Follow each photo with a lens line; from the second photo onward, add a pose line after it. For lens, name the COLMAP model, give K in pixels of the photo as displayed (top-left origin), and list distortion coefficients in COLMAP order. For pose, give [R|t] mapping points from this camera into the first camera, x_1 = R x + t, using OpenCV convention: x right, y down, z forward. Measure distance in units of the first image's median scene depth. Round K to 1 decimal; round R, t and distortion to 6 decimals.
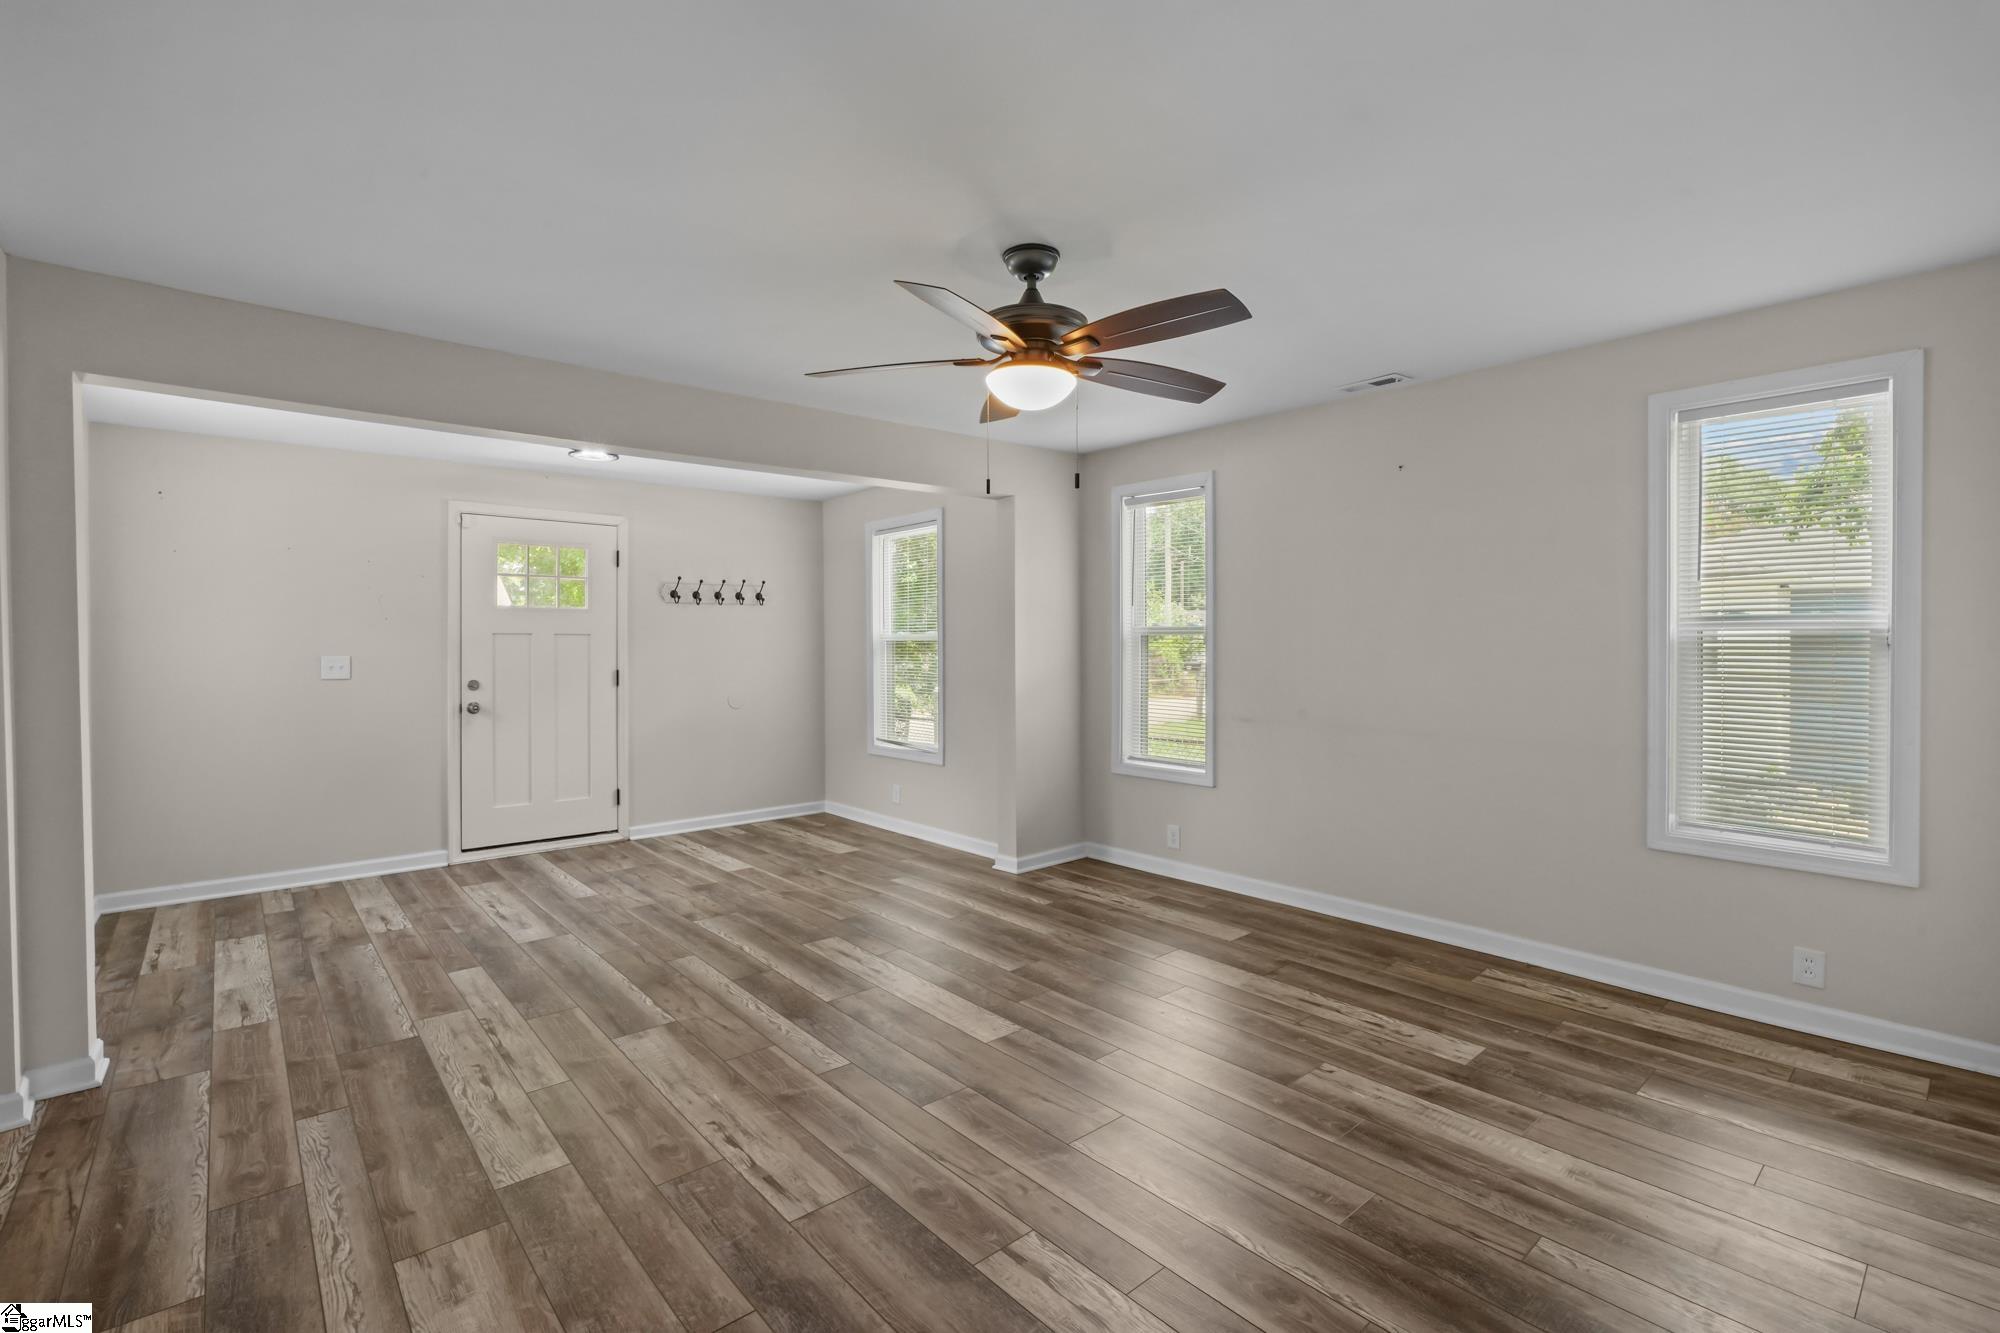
lens RADIAL K [[907.6, 0, 997.6], [0, 907.6, 654.2], [0, 0, 1]] dist [-0.000239, 0.001170]
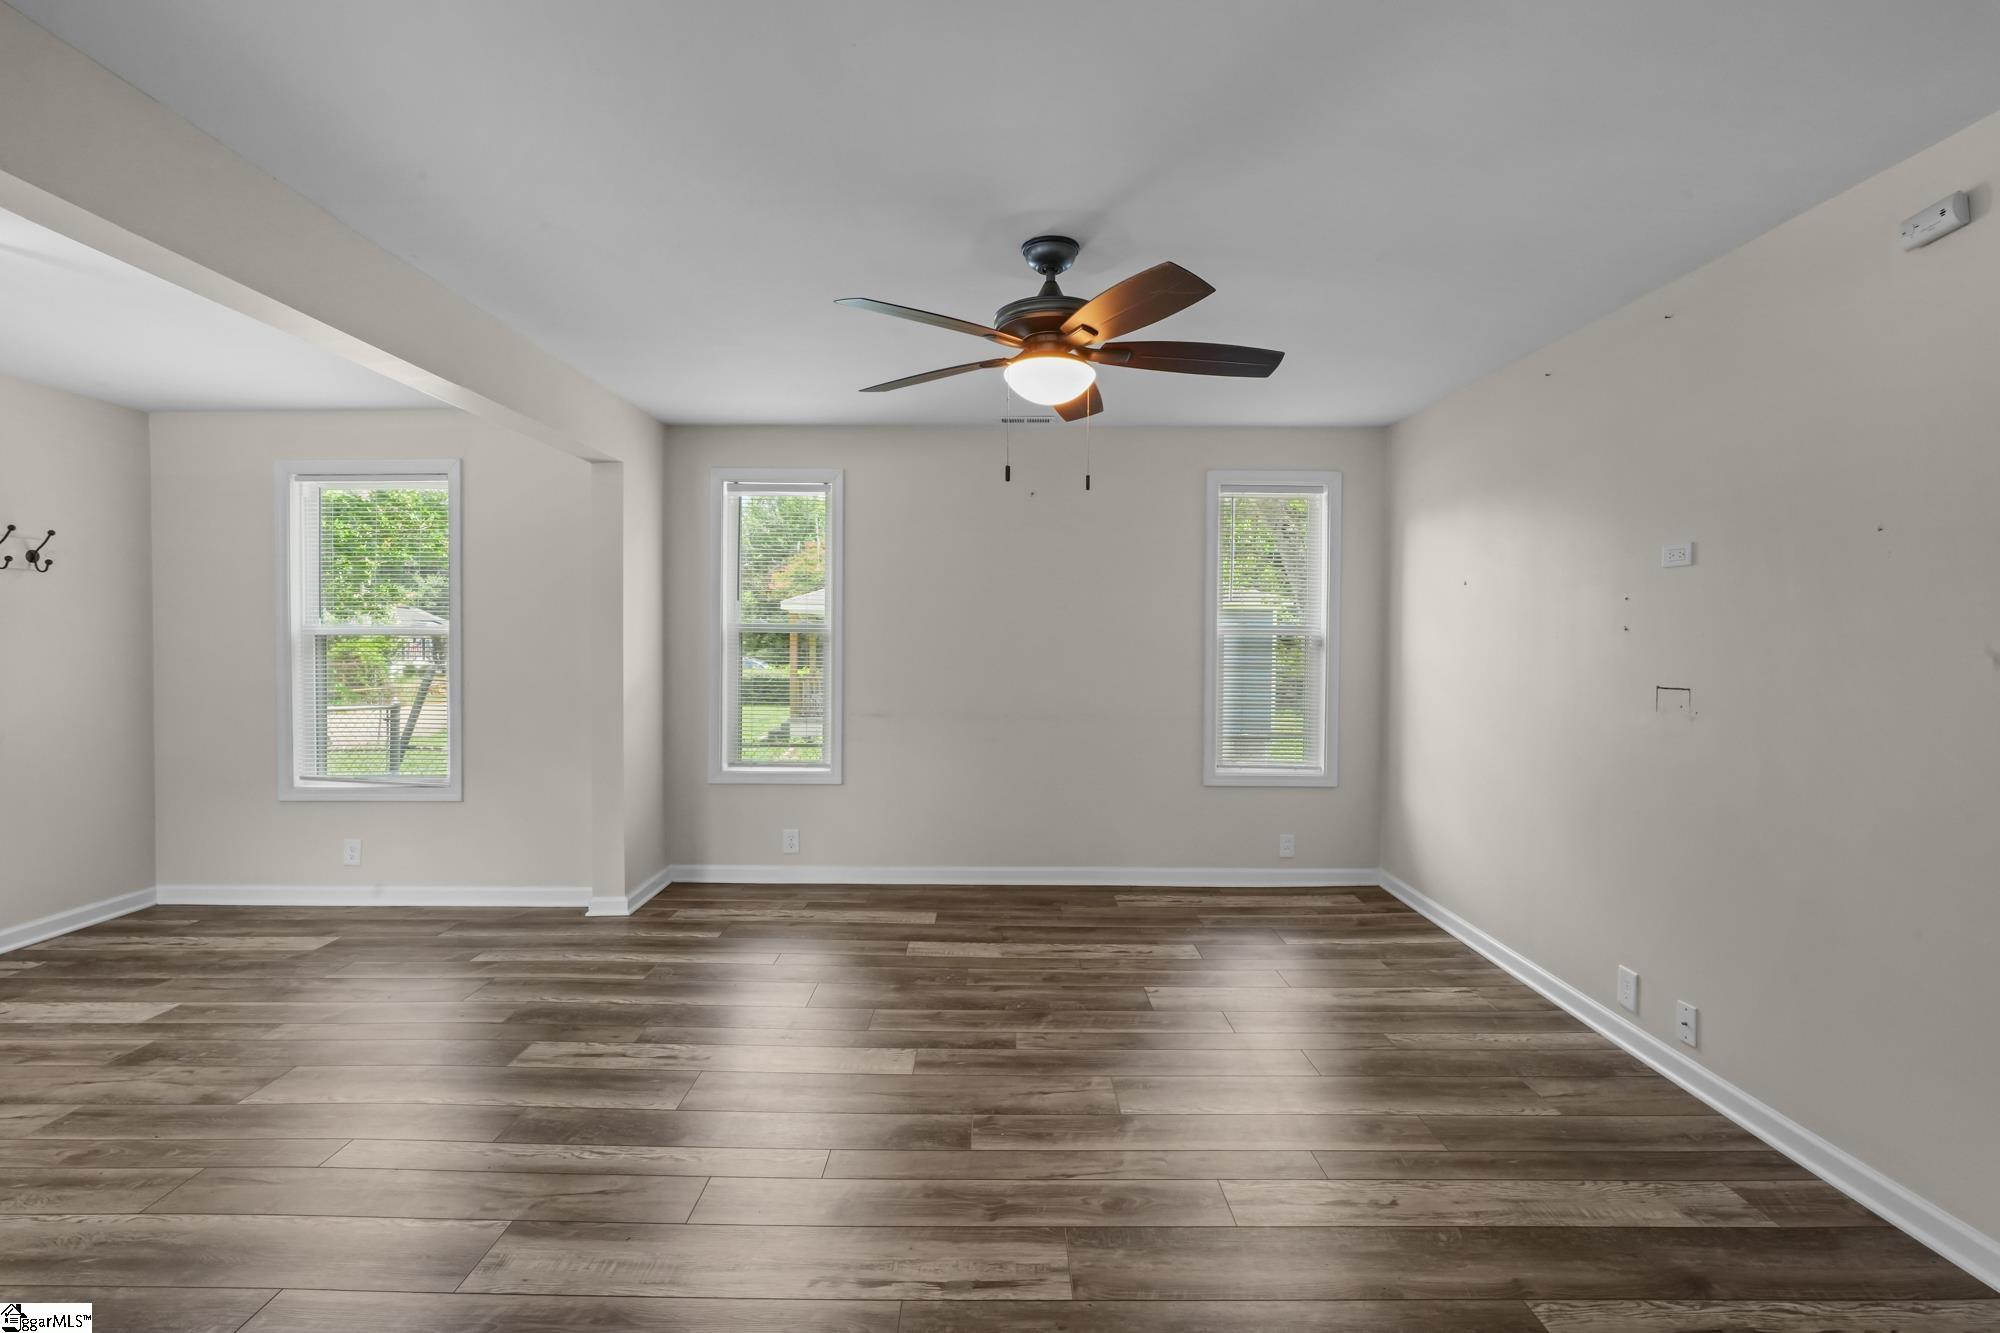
lens RADIAL K [[905.4, 0, 986.5], [0, 905.4, 663.4], [0, 0, 1]] dist [-0.024235, 0.023210]
pose [[0.660936, -0.009080, 0.750387, -0.546664], [0.004425, 0.999957, 0.008203, 0.006651], [-0.750429, -0.002101, 0.660948, 0.294697]]
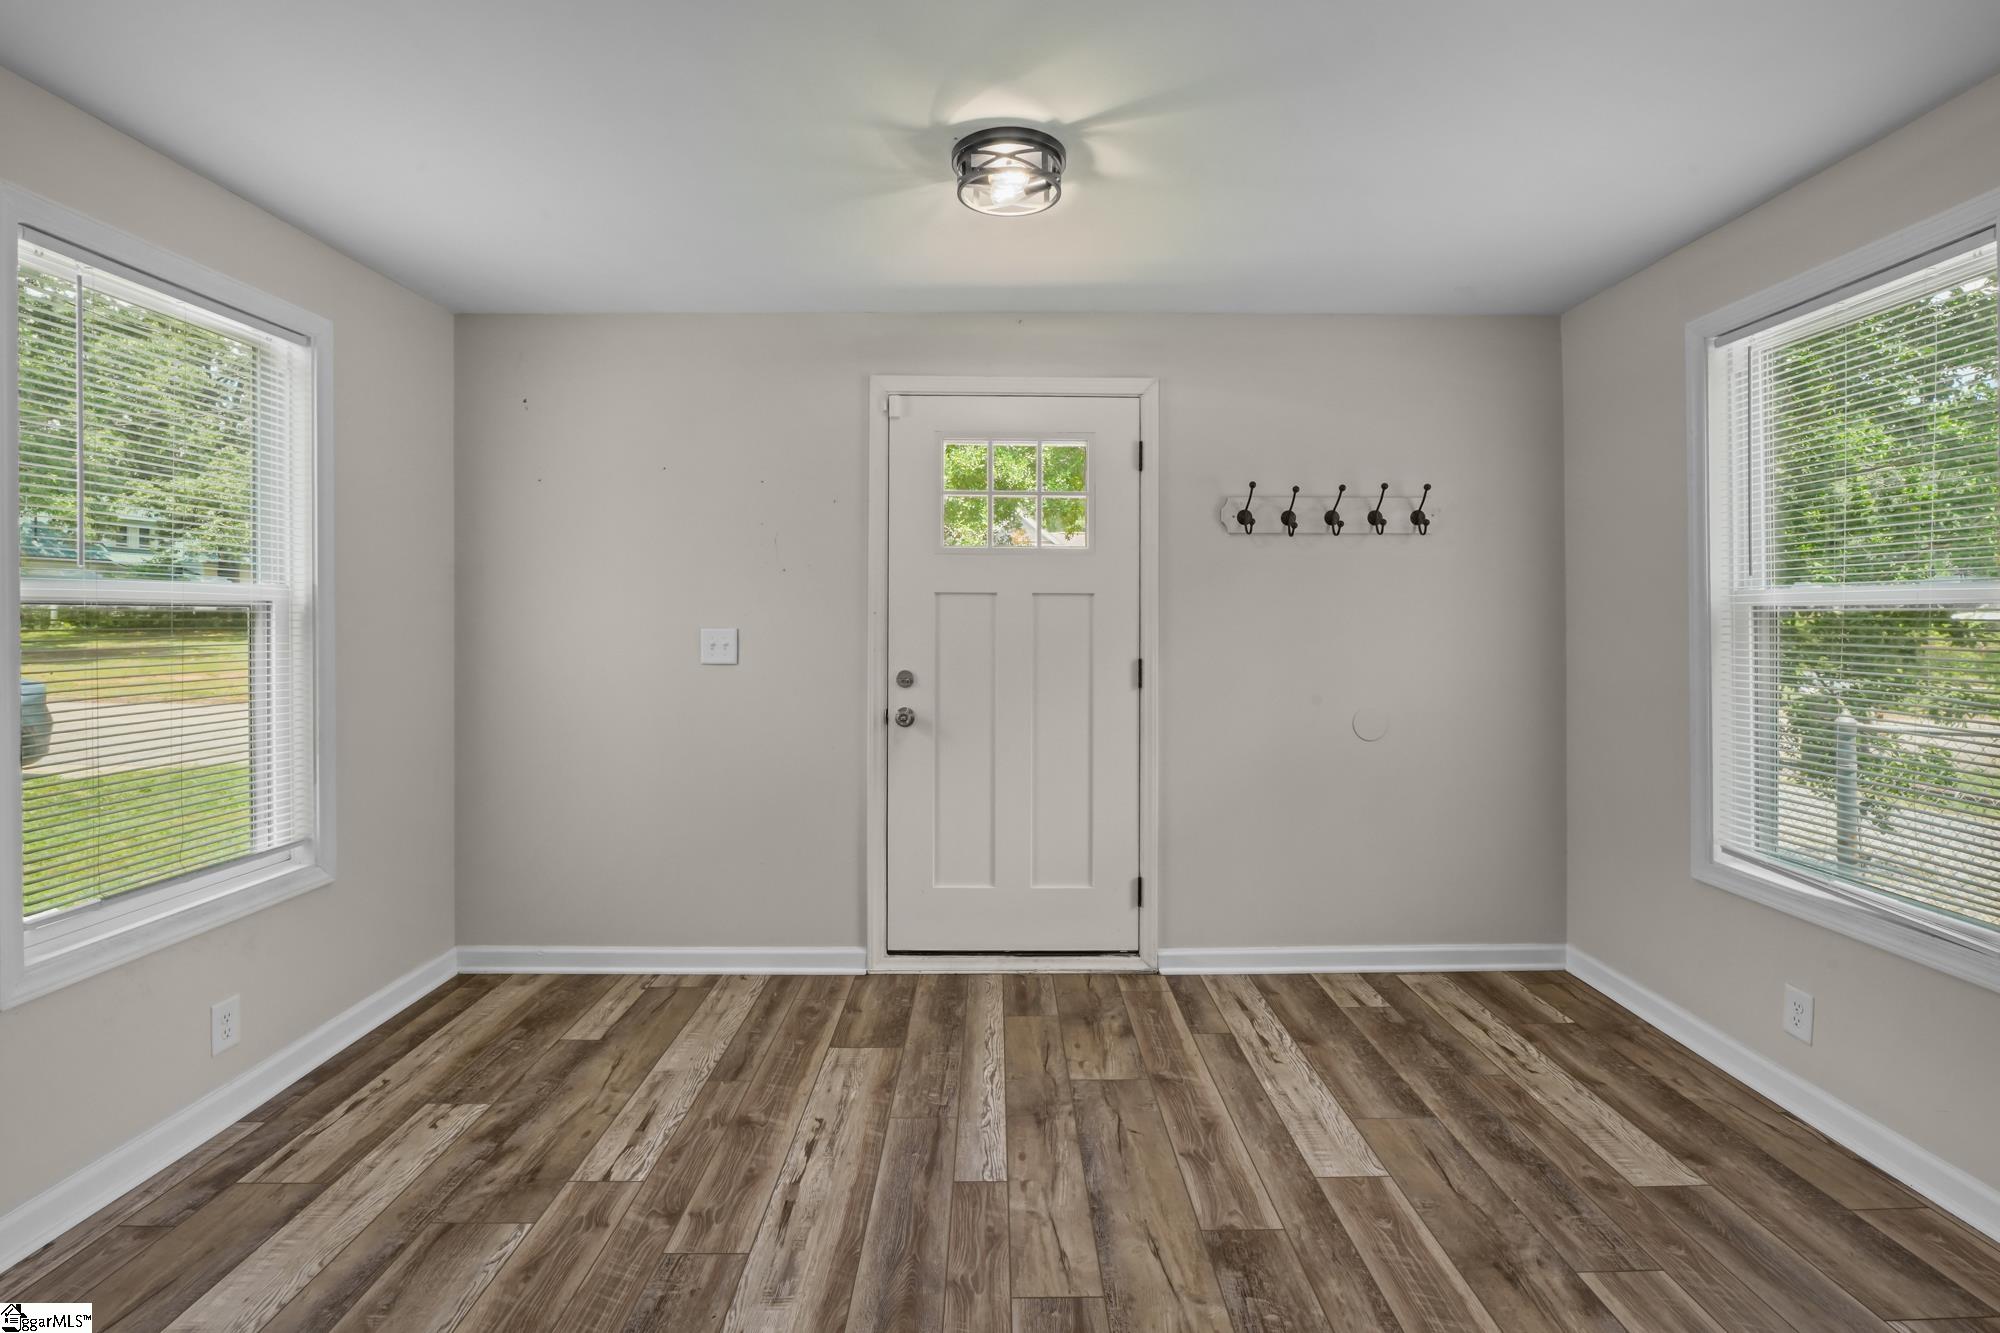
lens RADIAL K [[906.0, 0, 1002.8], [0, 906.0, 612.7], [0, 0, 1]] dist [-0.002213, -0.000135]
pose [[0.758829, 0.000443, -0.651290, -0.208005], [-0.011731, 0.999847, -0.012988, -0.004261], [0.651184, 0.017496, 0.758718, 0.882197]]
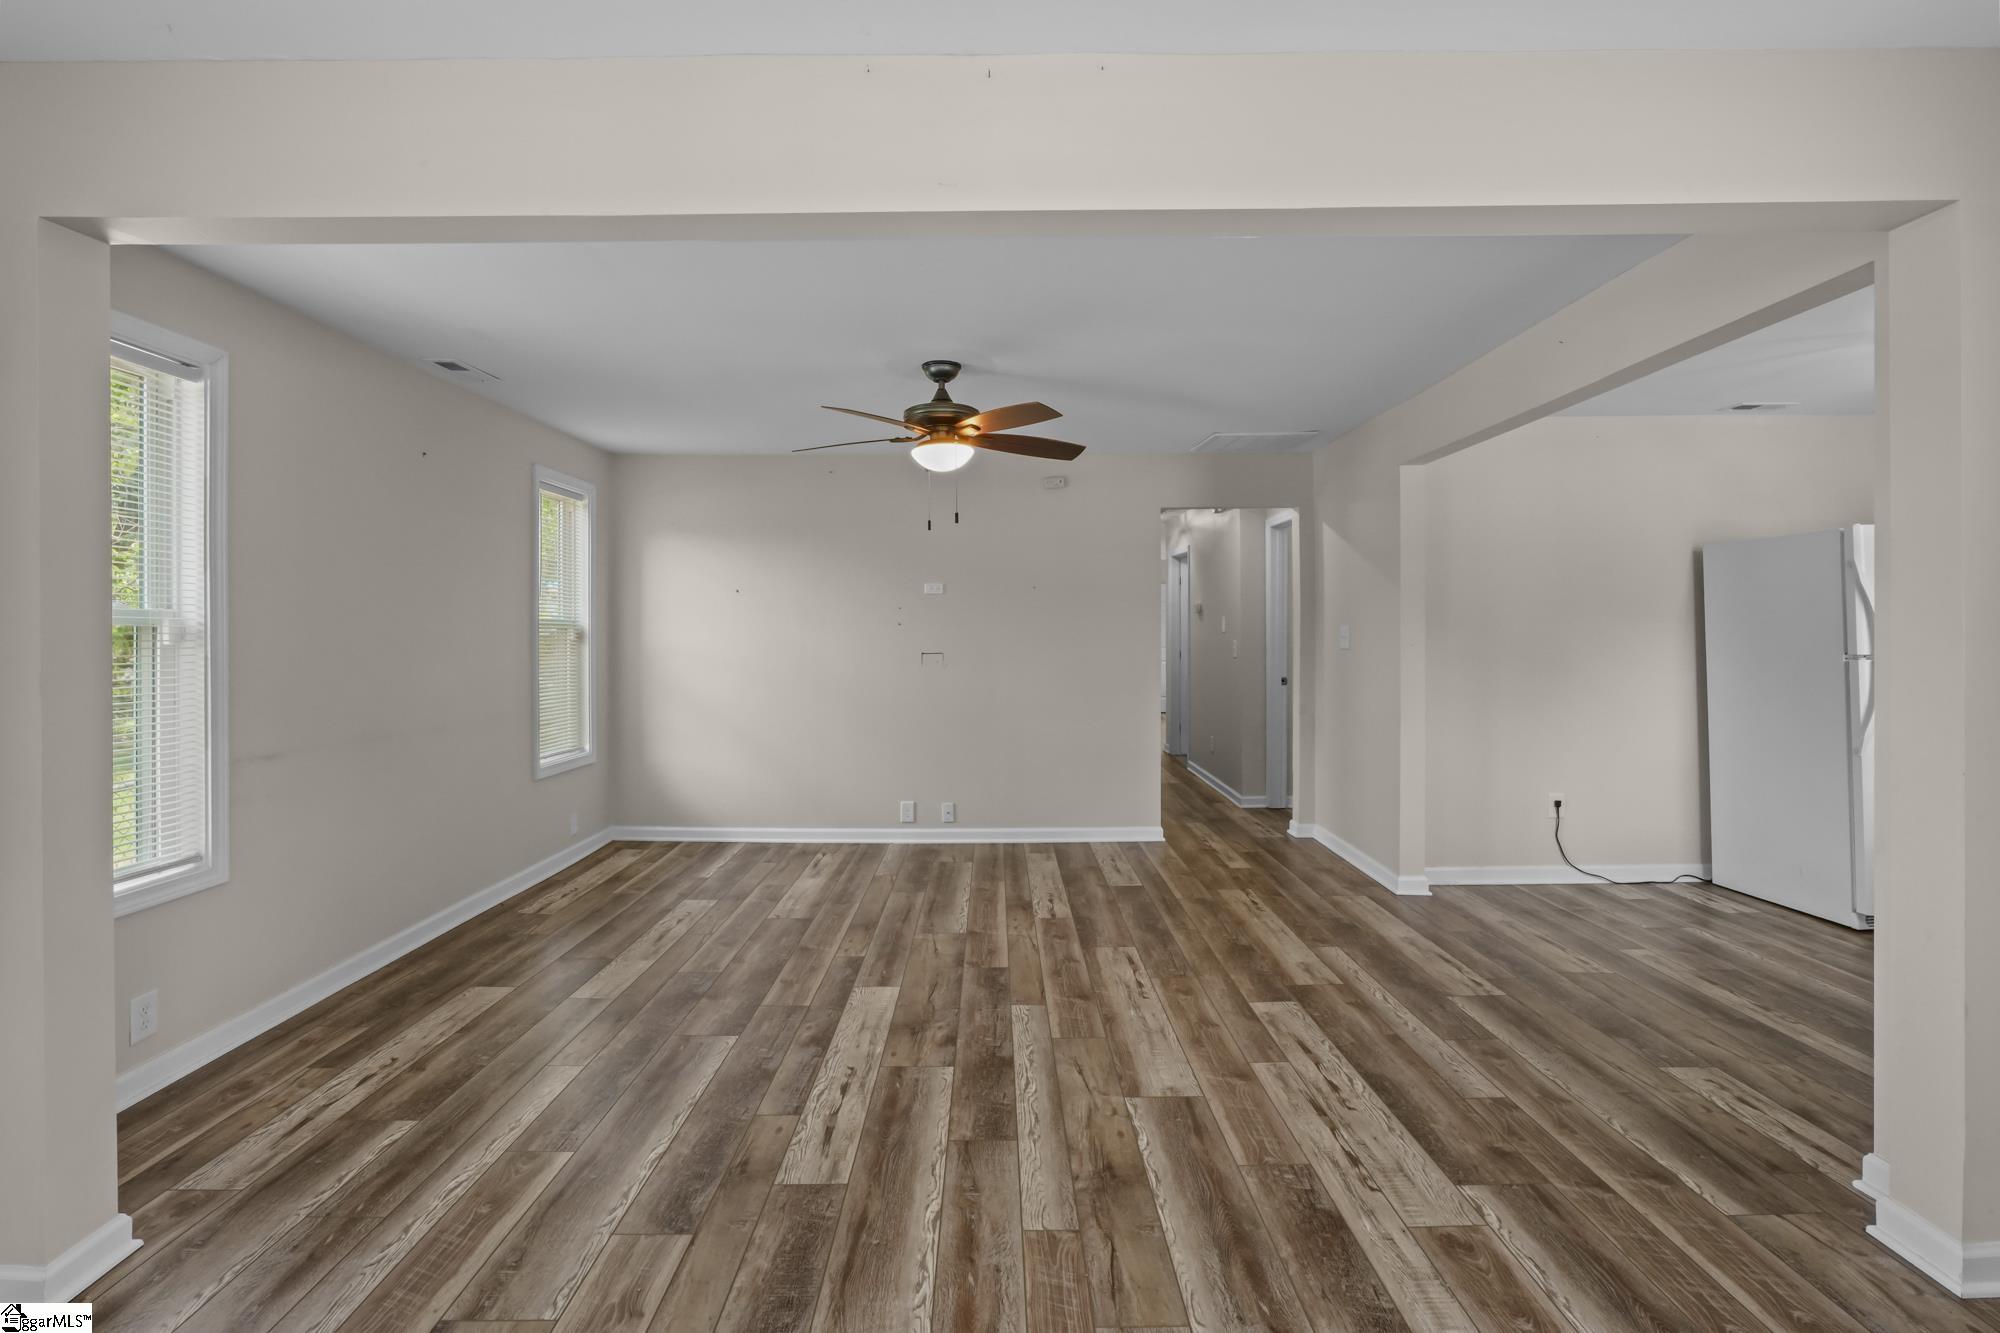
lens RADIAL K [[912.6, 0, 995.1], [0, 912.6, 627.0], [0, 0, 1]] dist [0.001990, 0.000864]
pose [[-0.758593, 0.016015, 0.651368, -0.719571], [0.021839, 0.999761, 0.000853, -0.011538], [-0.651199, 0.014872, -0.758762, 1.513451]]
